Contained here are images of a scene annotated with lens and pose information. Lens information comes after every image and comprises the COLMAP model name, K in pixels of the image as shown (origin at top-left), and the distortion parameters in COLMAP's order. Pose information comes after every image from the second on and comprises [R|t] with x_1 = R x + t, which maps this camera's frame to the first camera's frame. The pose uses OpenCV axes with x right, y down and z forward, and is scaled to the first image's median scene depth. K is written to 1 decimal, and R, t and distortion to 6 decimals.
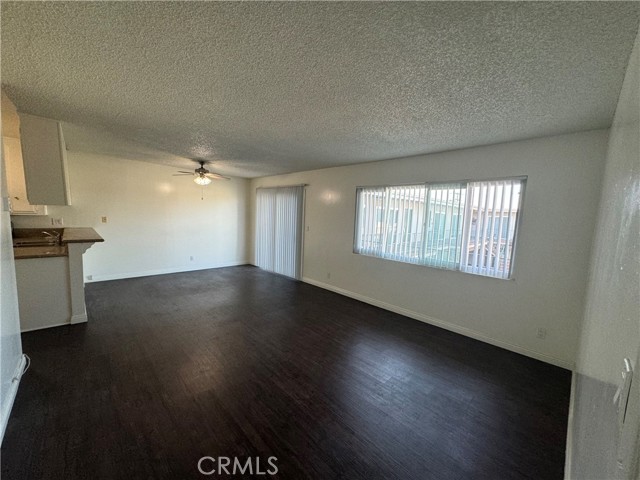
lens RADIAL K [[254.1, 0, 316.6], [0, 254.1, 241.8], [0, 0, 1]] dist [0.001411, -0.000261]
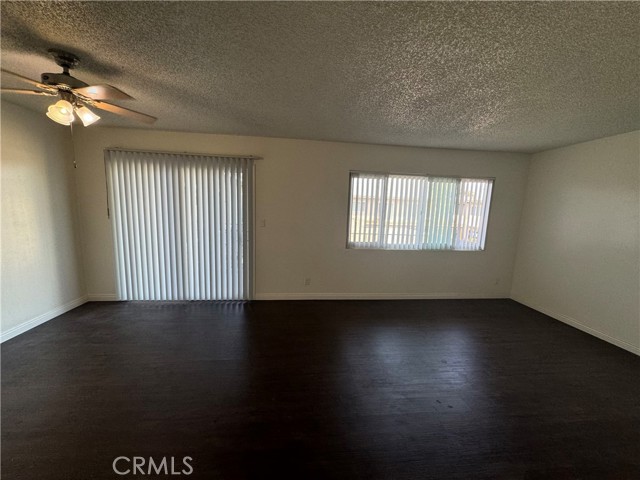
lens RADIAL K [[254.1, 0, 318.6], [0, 254.1, 241.7], [0, 0, 1]] dist [0.001411, -0.000261]
pose [[0.609079, -0.137389, 0.781119, -0.598389], [0.075633, 0.990455, 0.115234, -0.087105], [-0.789495, -0.011108, 0.613656, 0.560735]]
